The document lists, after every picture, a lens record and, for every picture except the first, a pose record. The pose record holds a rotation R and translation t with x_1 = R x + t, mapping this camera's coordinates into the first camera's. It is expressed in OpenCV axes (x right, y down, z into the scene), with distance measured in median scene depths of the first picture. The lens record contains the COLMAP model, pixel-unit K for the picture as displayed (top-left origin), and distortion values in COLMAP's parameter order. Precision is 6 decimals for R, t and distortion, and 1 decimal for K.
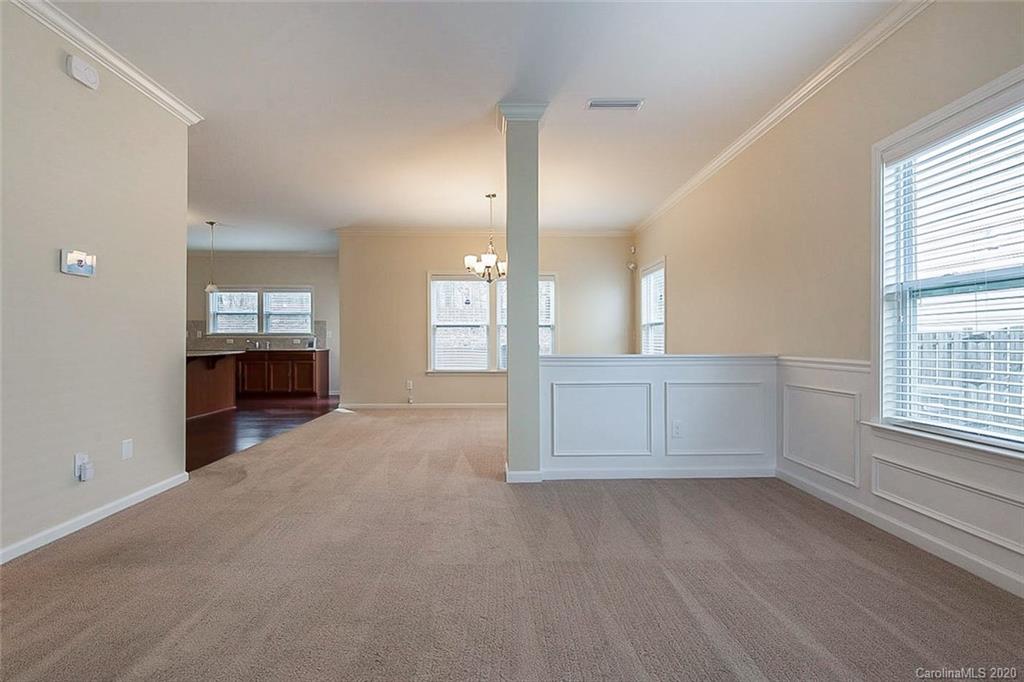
lens RADIAL K [[452.1, 0, 506.8], [0, 452.1, 340.7], [0, 0, 1]] dist [0.003482, -0.000013]
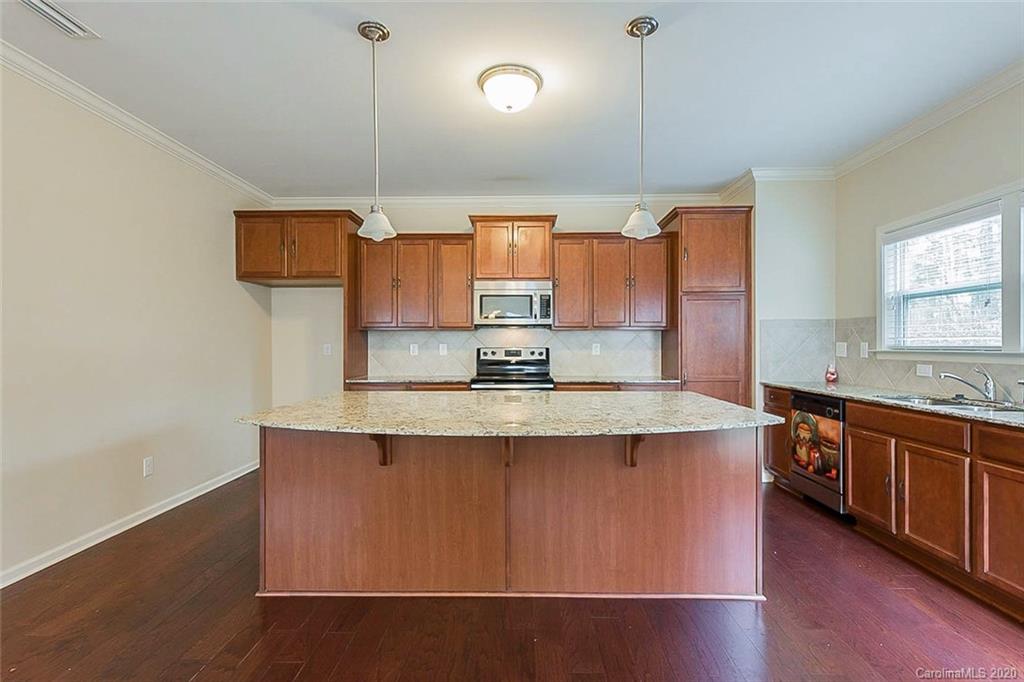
lens RADIAL K [[488.7, 0, 507.3], [0, 488.7, 344.1], [0, 0, 1]] dist [0.000558, -0.000644]
pose [[-0.030765, -0.000041, -0.999527, -0.215300], [0.002772, 0.999996, -0.000127, -0.020176], [0.999523, -0.002775, -0.030765, 0.680811]]
